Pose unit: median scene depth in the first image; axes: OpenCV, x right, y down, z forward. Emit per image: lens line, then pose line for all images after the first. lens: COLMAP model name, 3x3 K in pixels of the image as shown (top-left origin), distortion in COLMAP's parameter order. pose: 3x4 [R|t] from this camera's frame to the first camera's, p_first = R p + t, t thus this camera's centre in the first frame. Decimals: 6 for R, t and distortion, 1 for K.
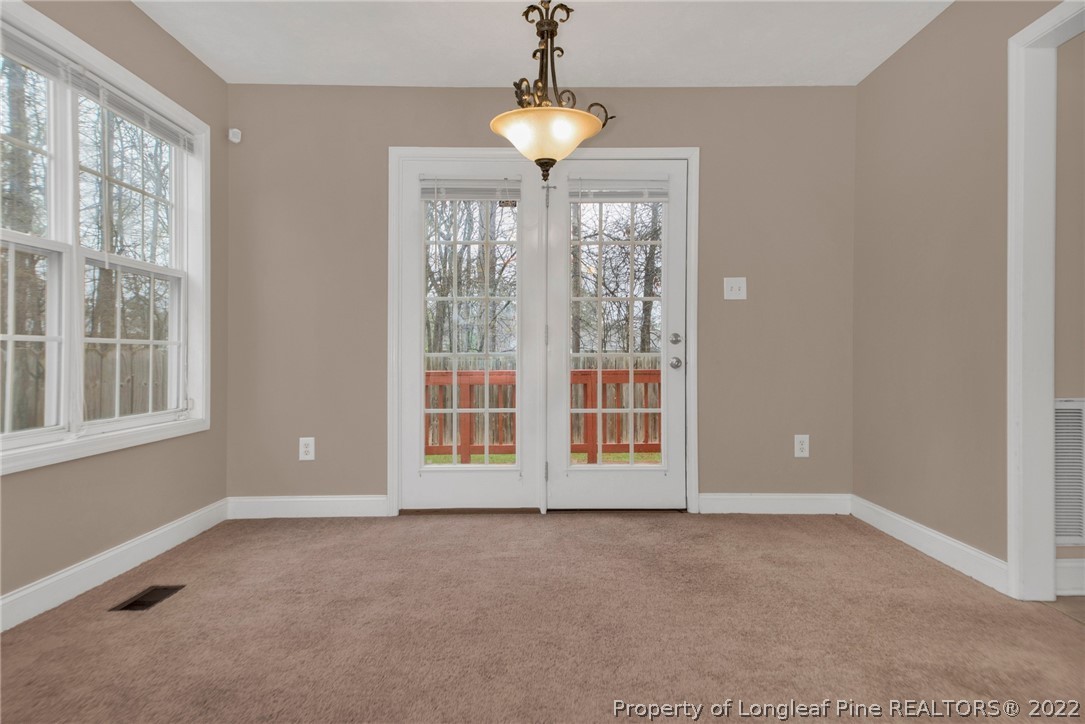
lens RADIAL K [[712.4, 0, 550.0], [0, 712.4, 354.5], [0, 0, 1]] dist [0.010925, -0.008677]
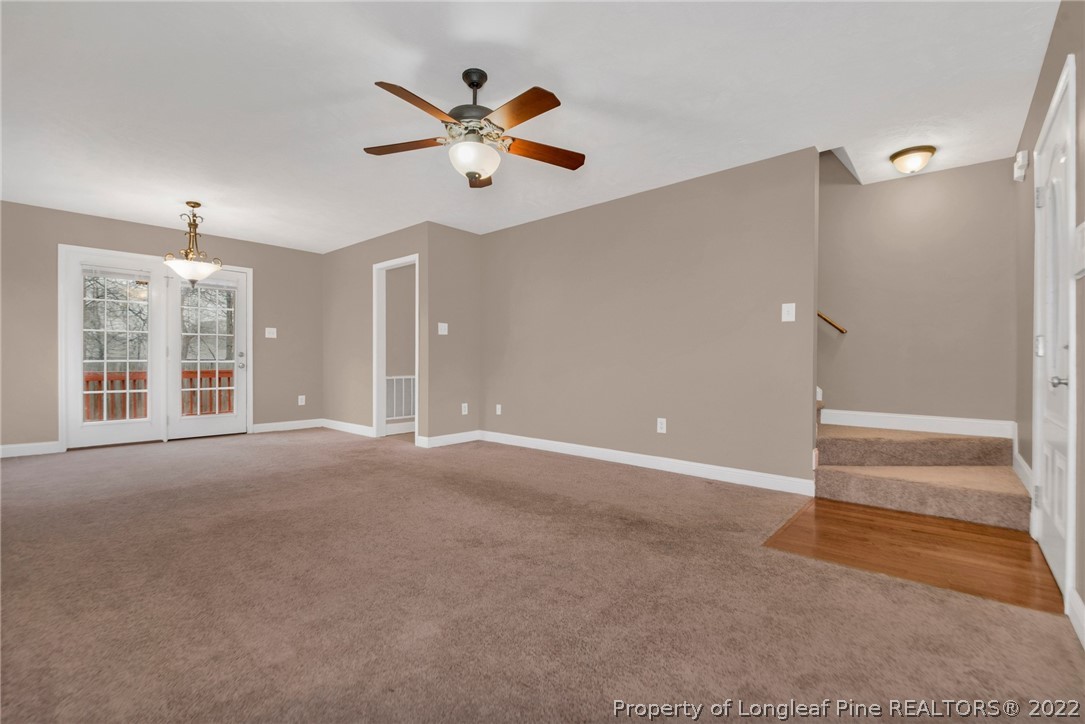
lens RADIAL K [[478.1, 0, 552.7], [0, 478.1, 374.7], [0, 0, 1]] dist [-0.010436, -0.001863]
pose [[0.652017, -0.015063, 0.758055, -0.308007], [-0.008472, 0.999595, 0.027149, -0.008456], [-0.758157, -0.024124, 0.651625, -0.674004]]
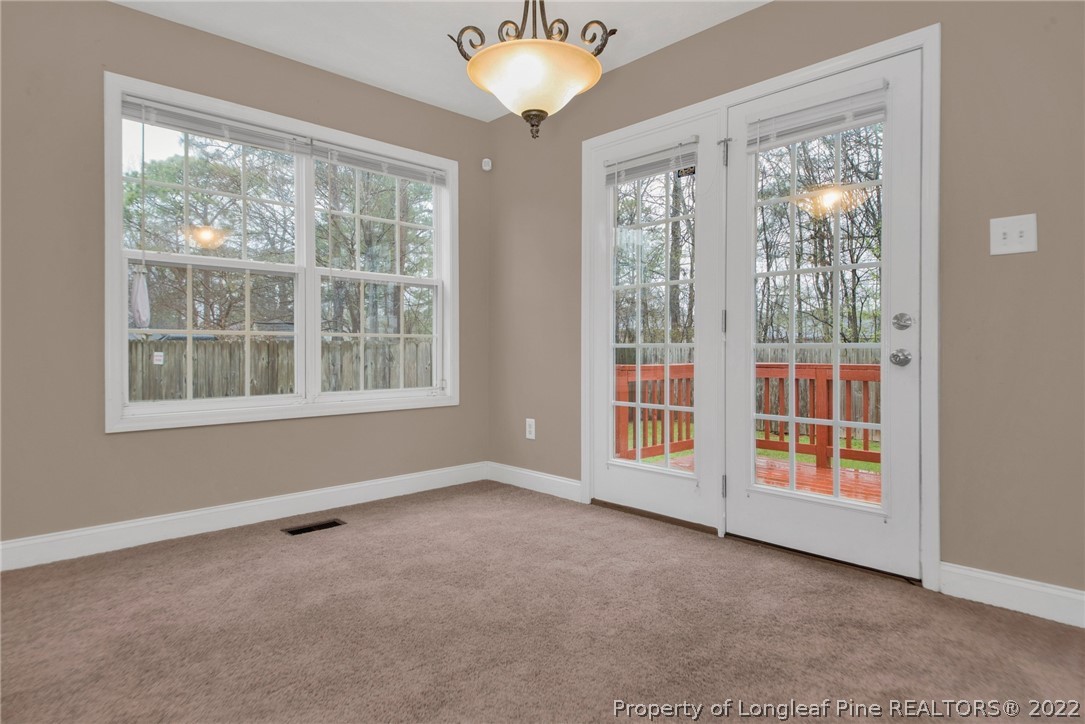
lens RADIAL K [[605.2, 0, 544.6], [0, 605.2, 349.0], [0, 0, 1]] dist [0.006053, -0.004099]
pose [[0.673341, 0.005905, -0.739308, 0.373600], [-0.002438, 0.999980, 0.005766, 0.000791], [0.739328, -0.002080, 0.673342, 0.371483]]
